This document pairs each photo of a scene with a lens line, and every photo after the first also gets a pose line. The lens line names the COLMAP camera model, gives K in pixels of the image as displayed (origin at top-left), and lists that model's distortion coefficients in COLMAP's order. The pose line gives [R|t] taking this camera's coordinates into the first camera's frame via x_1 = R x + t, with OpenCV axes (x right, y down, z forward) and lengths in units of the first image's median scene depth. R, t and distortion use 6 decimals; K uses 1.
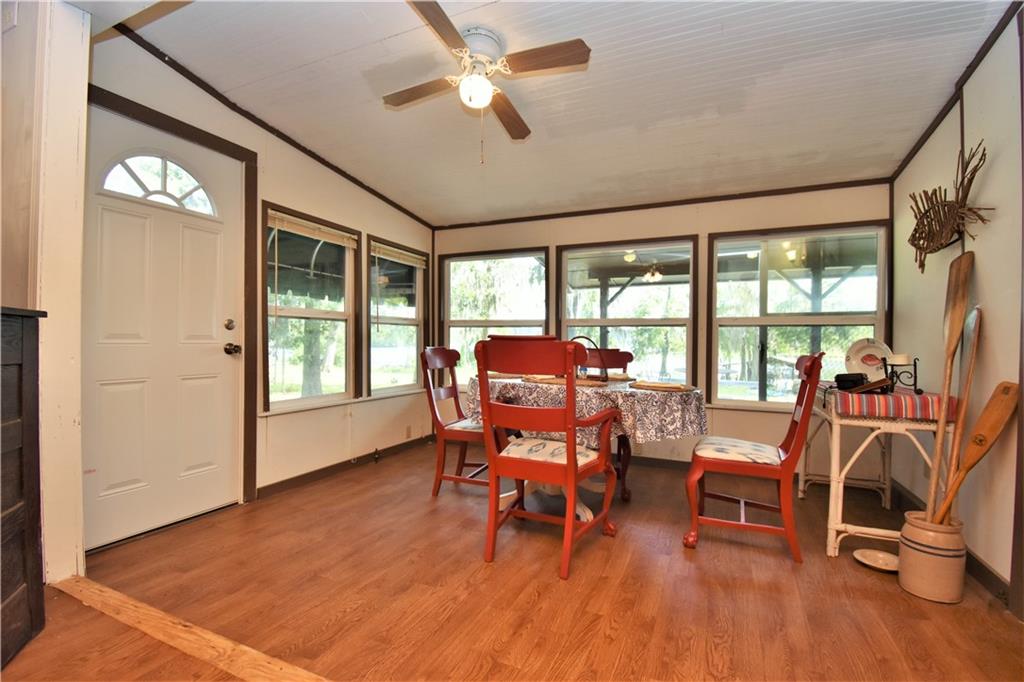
lens RADIAL K [[466.2, 0, 518.4], [0, 466.2, 346.6], [0, 0, 1]] dist [0.005927, -0.015564]
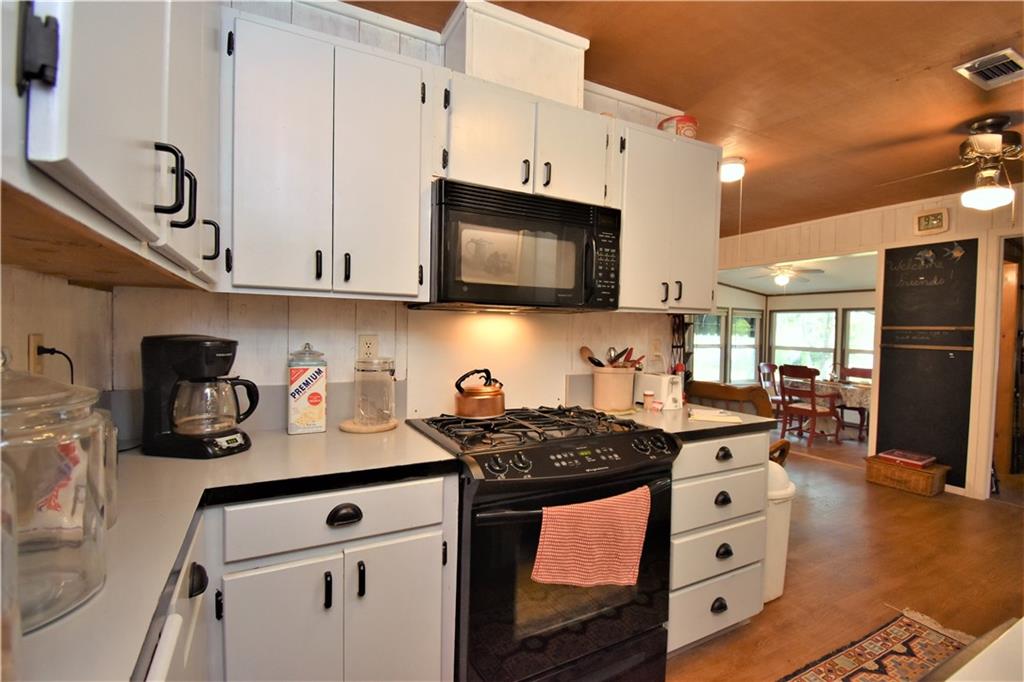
lens RADIAL K [[466.2, 0, 510.3], [0, 466.2, 341.5], [0, 0, 1]] dist [0.005927, -0.015564]
pose [[0.773183, 0.026591, -0.633625, 0.330887], [-0.023090, 0.999638, 0.013776, -0.118831], [0.633762, 0.003979, 0.773518, -1.704510]]
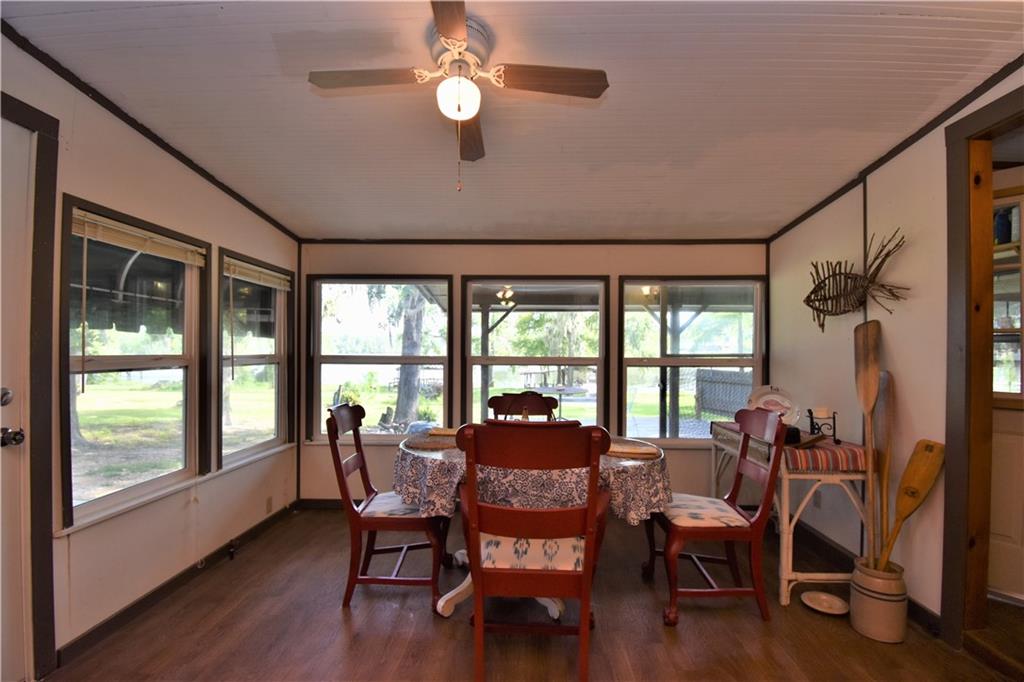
lens RADIAL K [[466.2, 0, 527.5], [0, 466.2, 346.0], [0, 0, 1]] dist [0.005927, -0.015564]
pose [[0.924190, 0.001423, 0.381931, -0.202687], [0.005588, 0.999836, -0.017245, -0.091470], [-0.381893, 0.018071, 0.924030, 0.182150]]
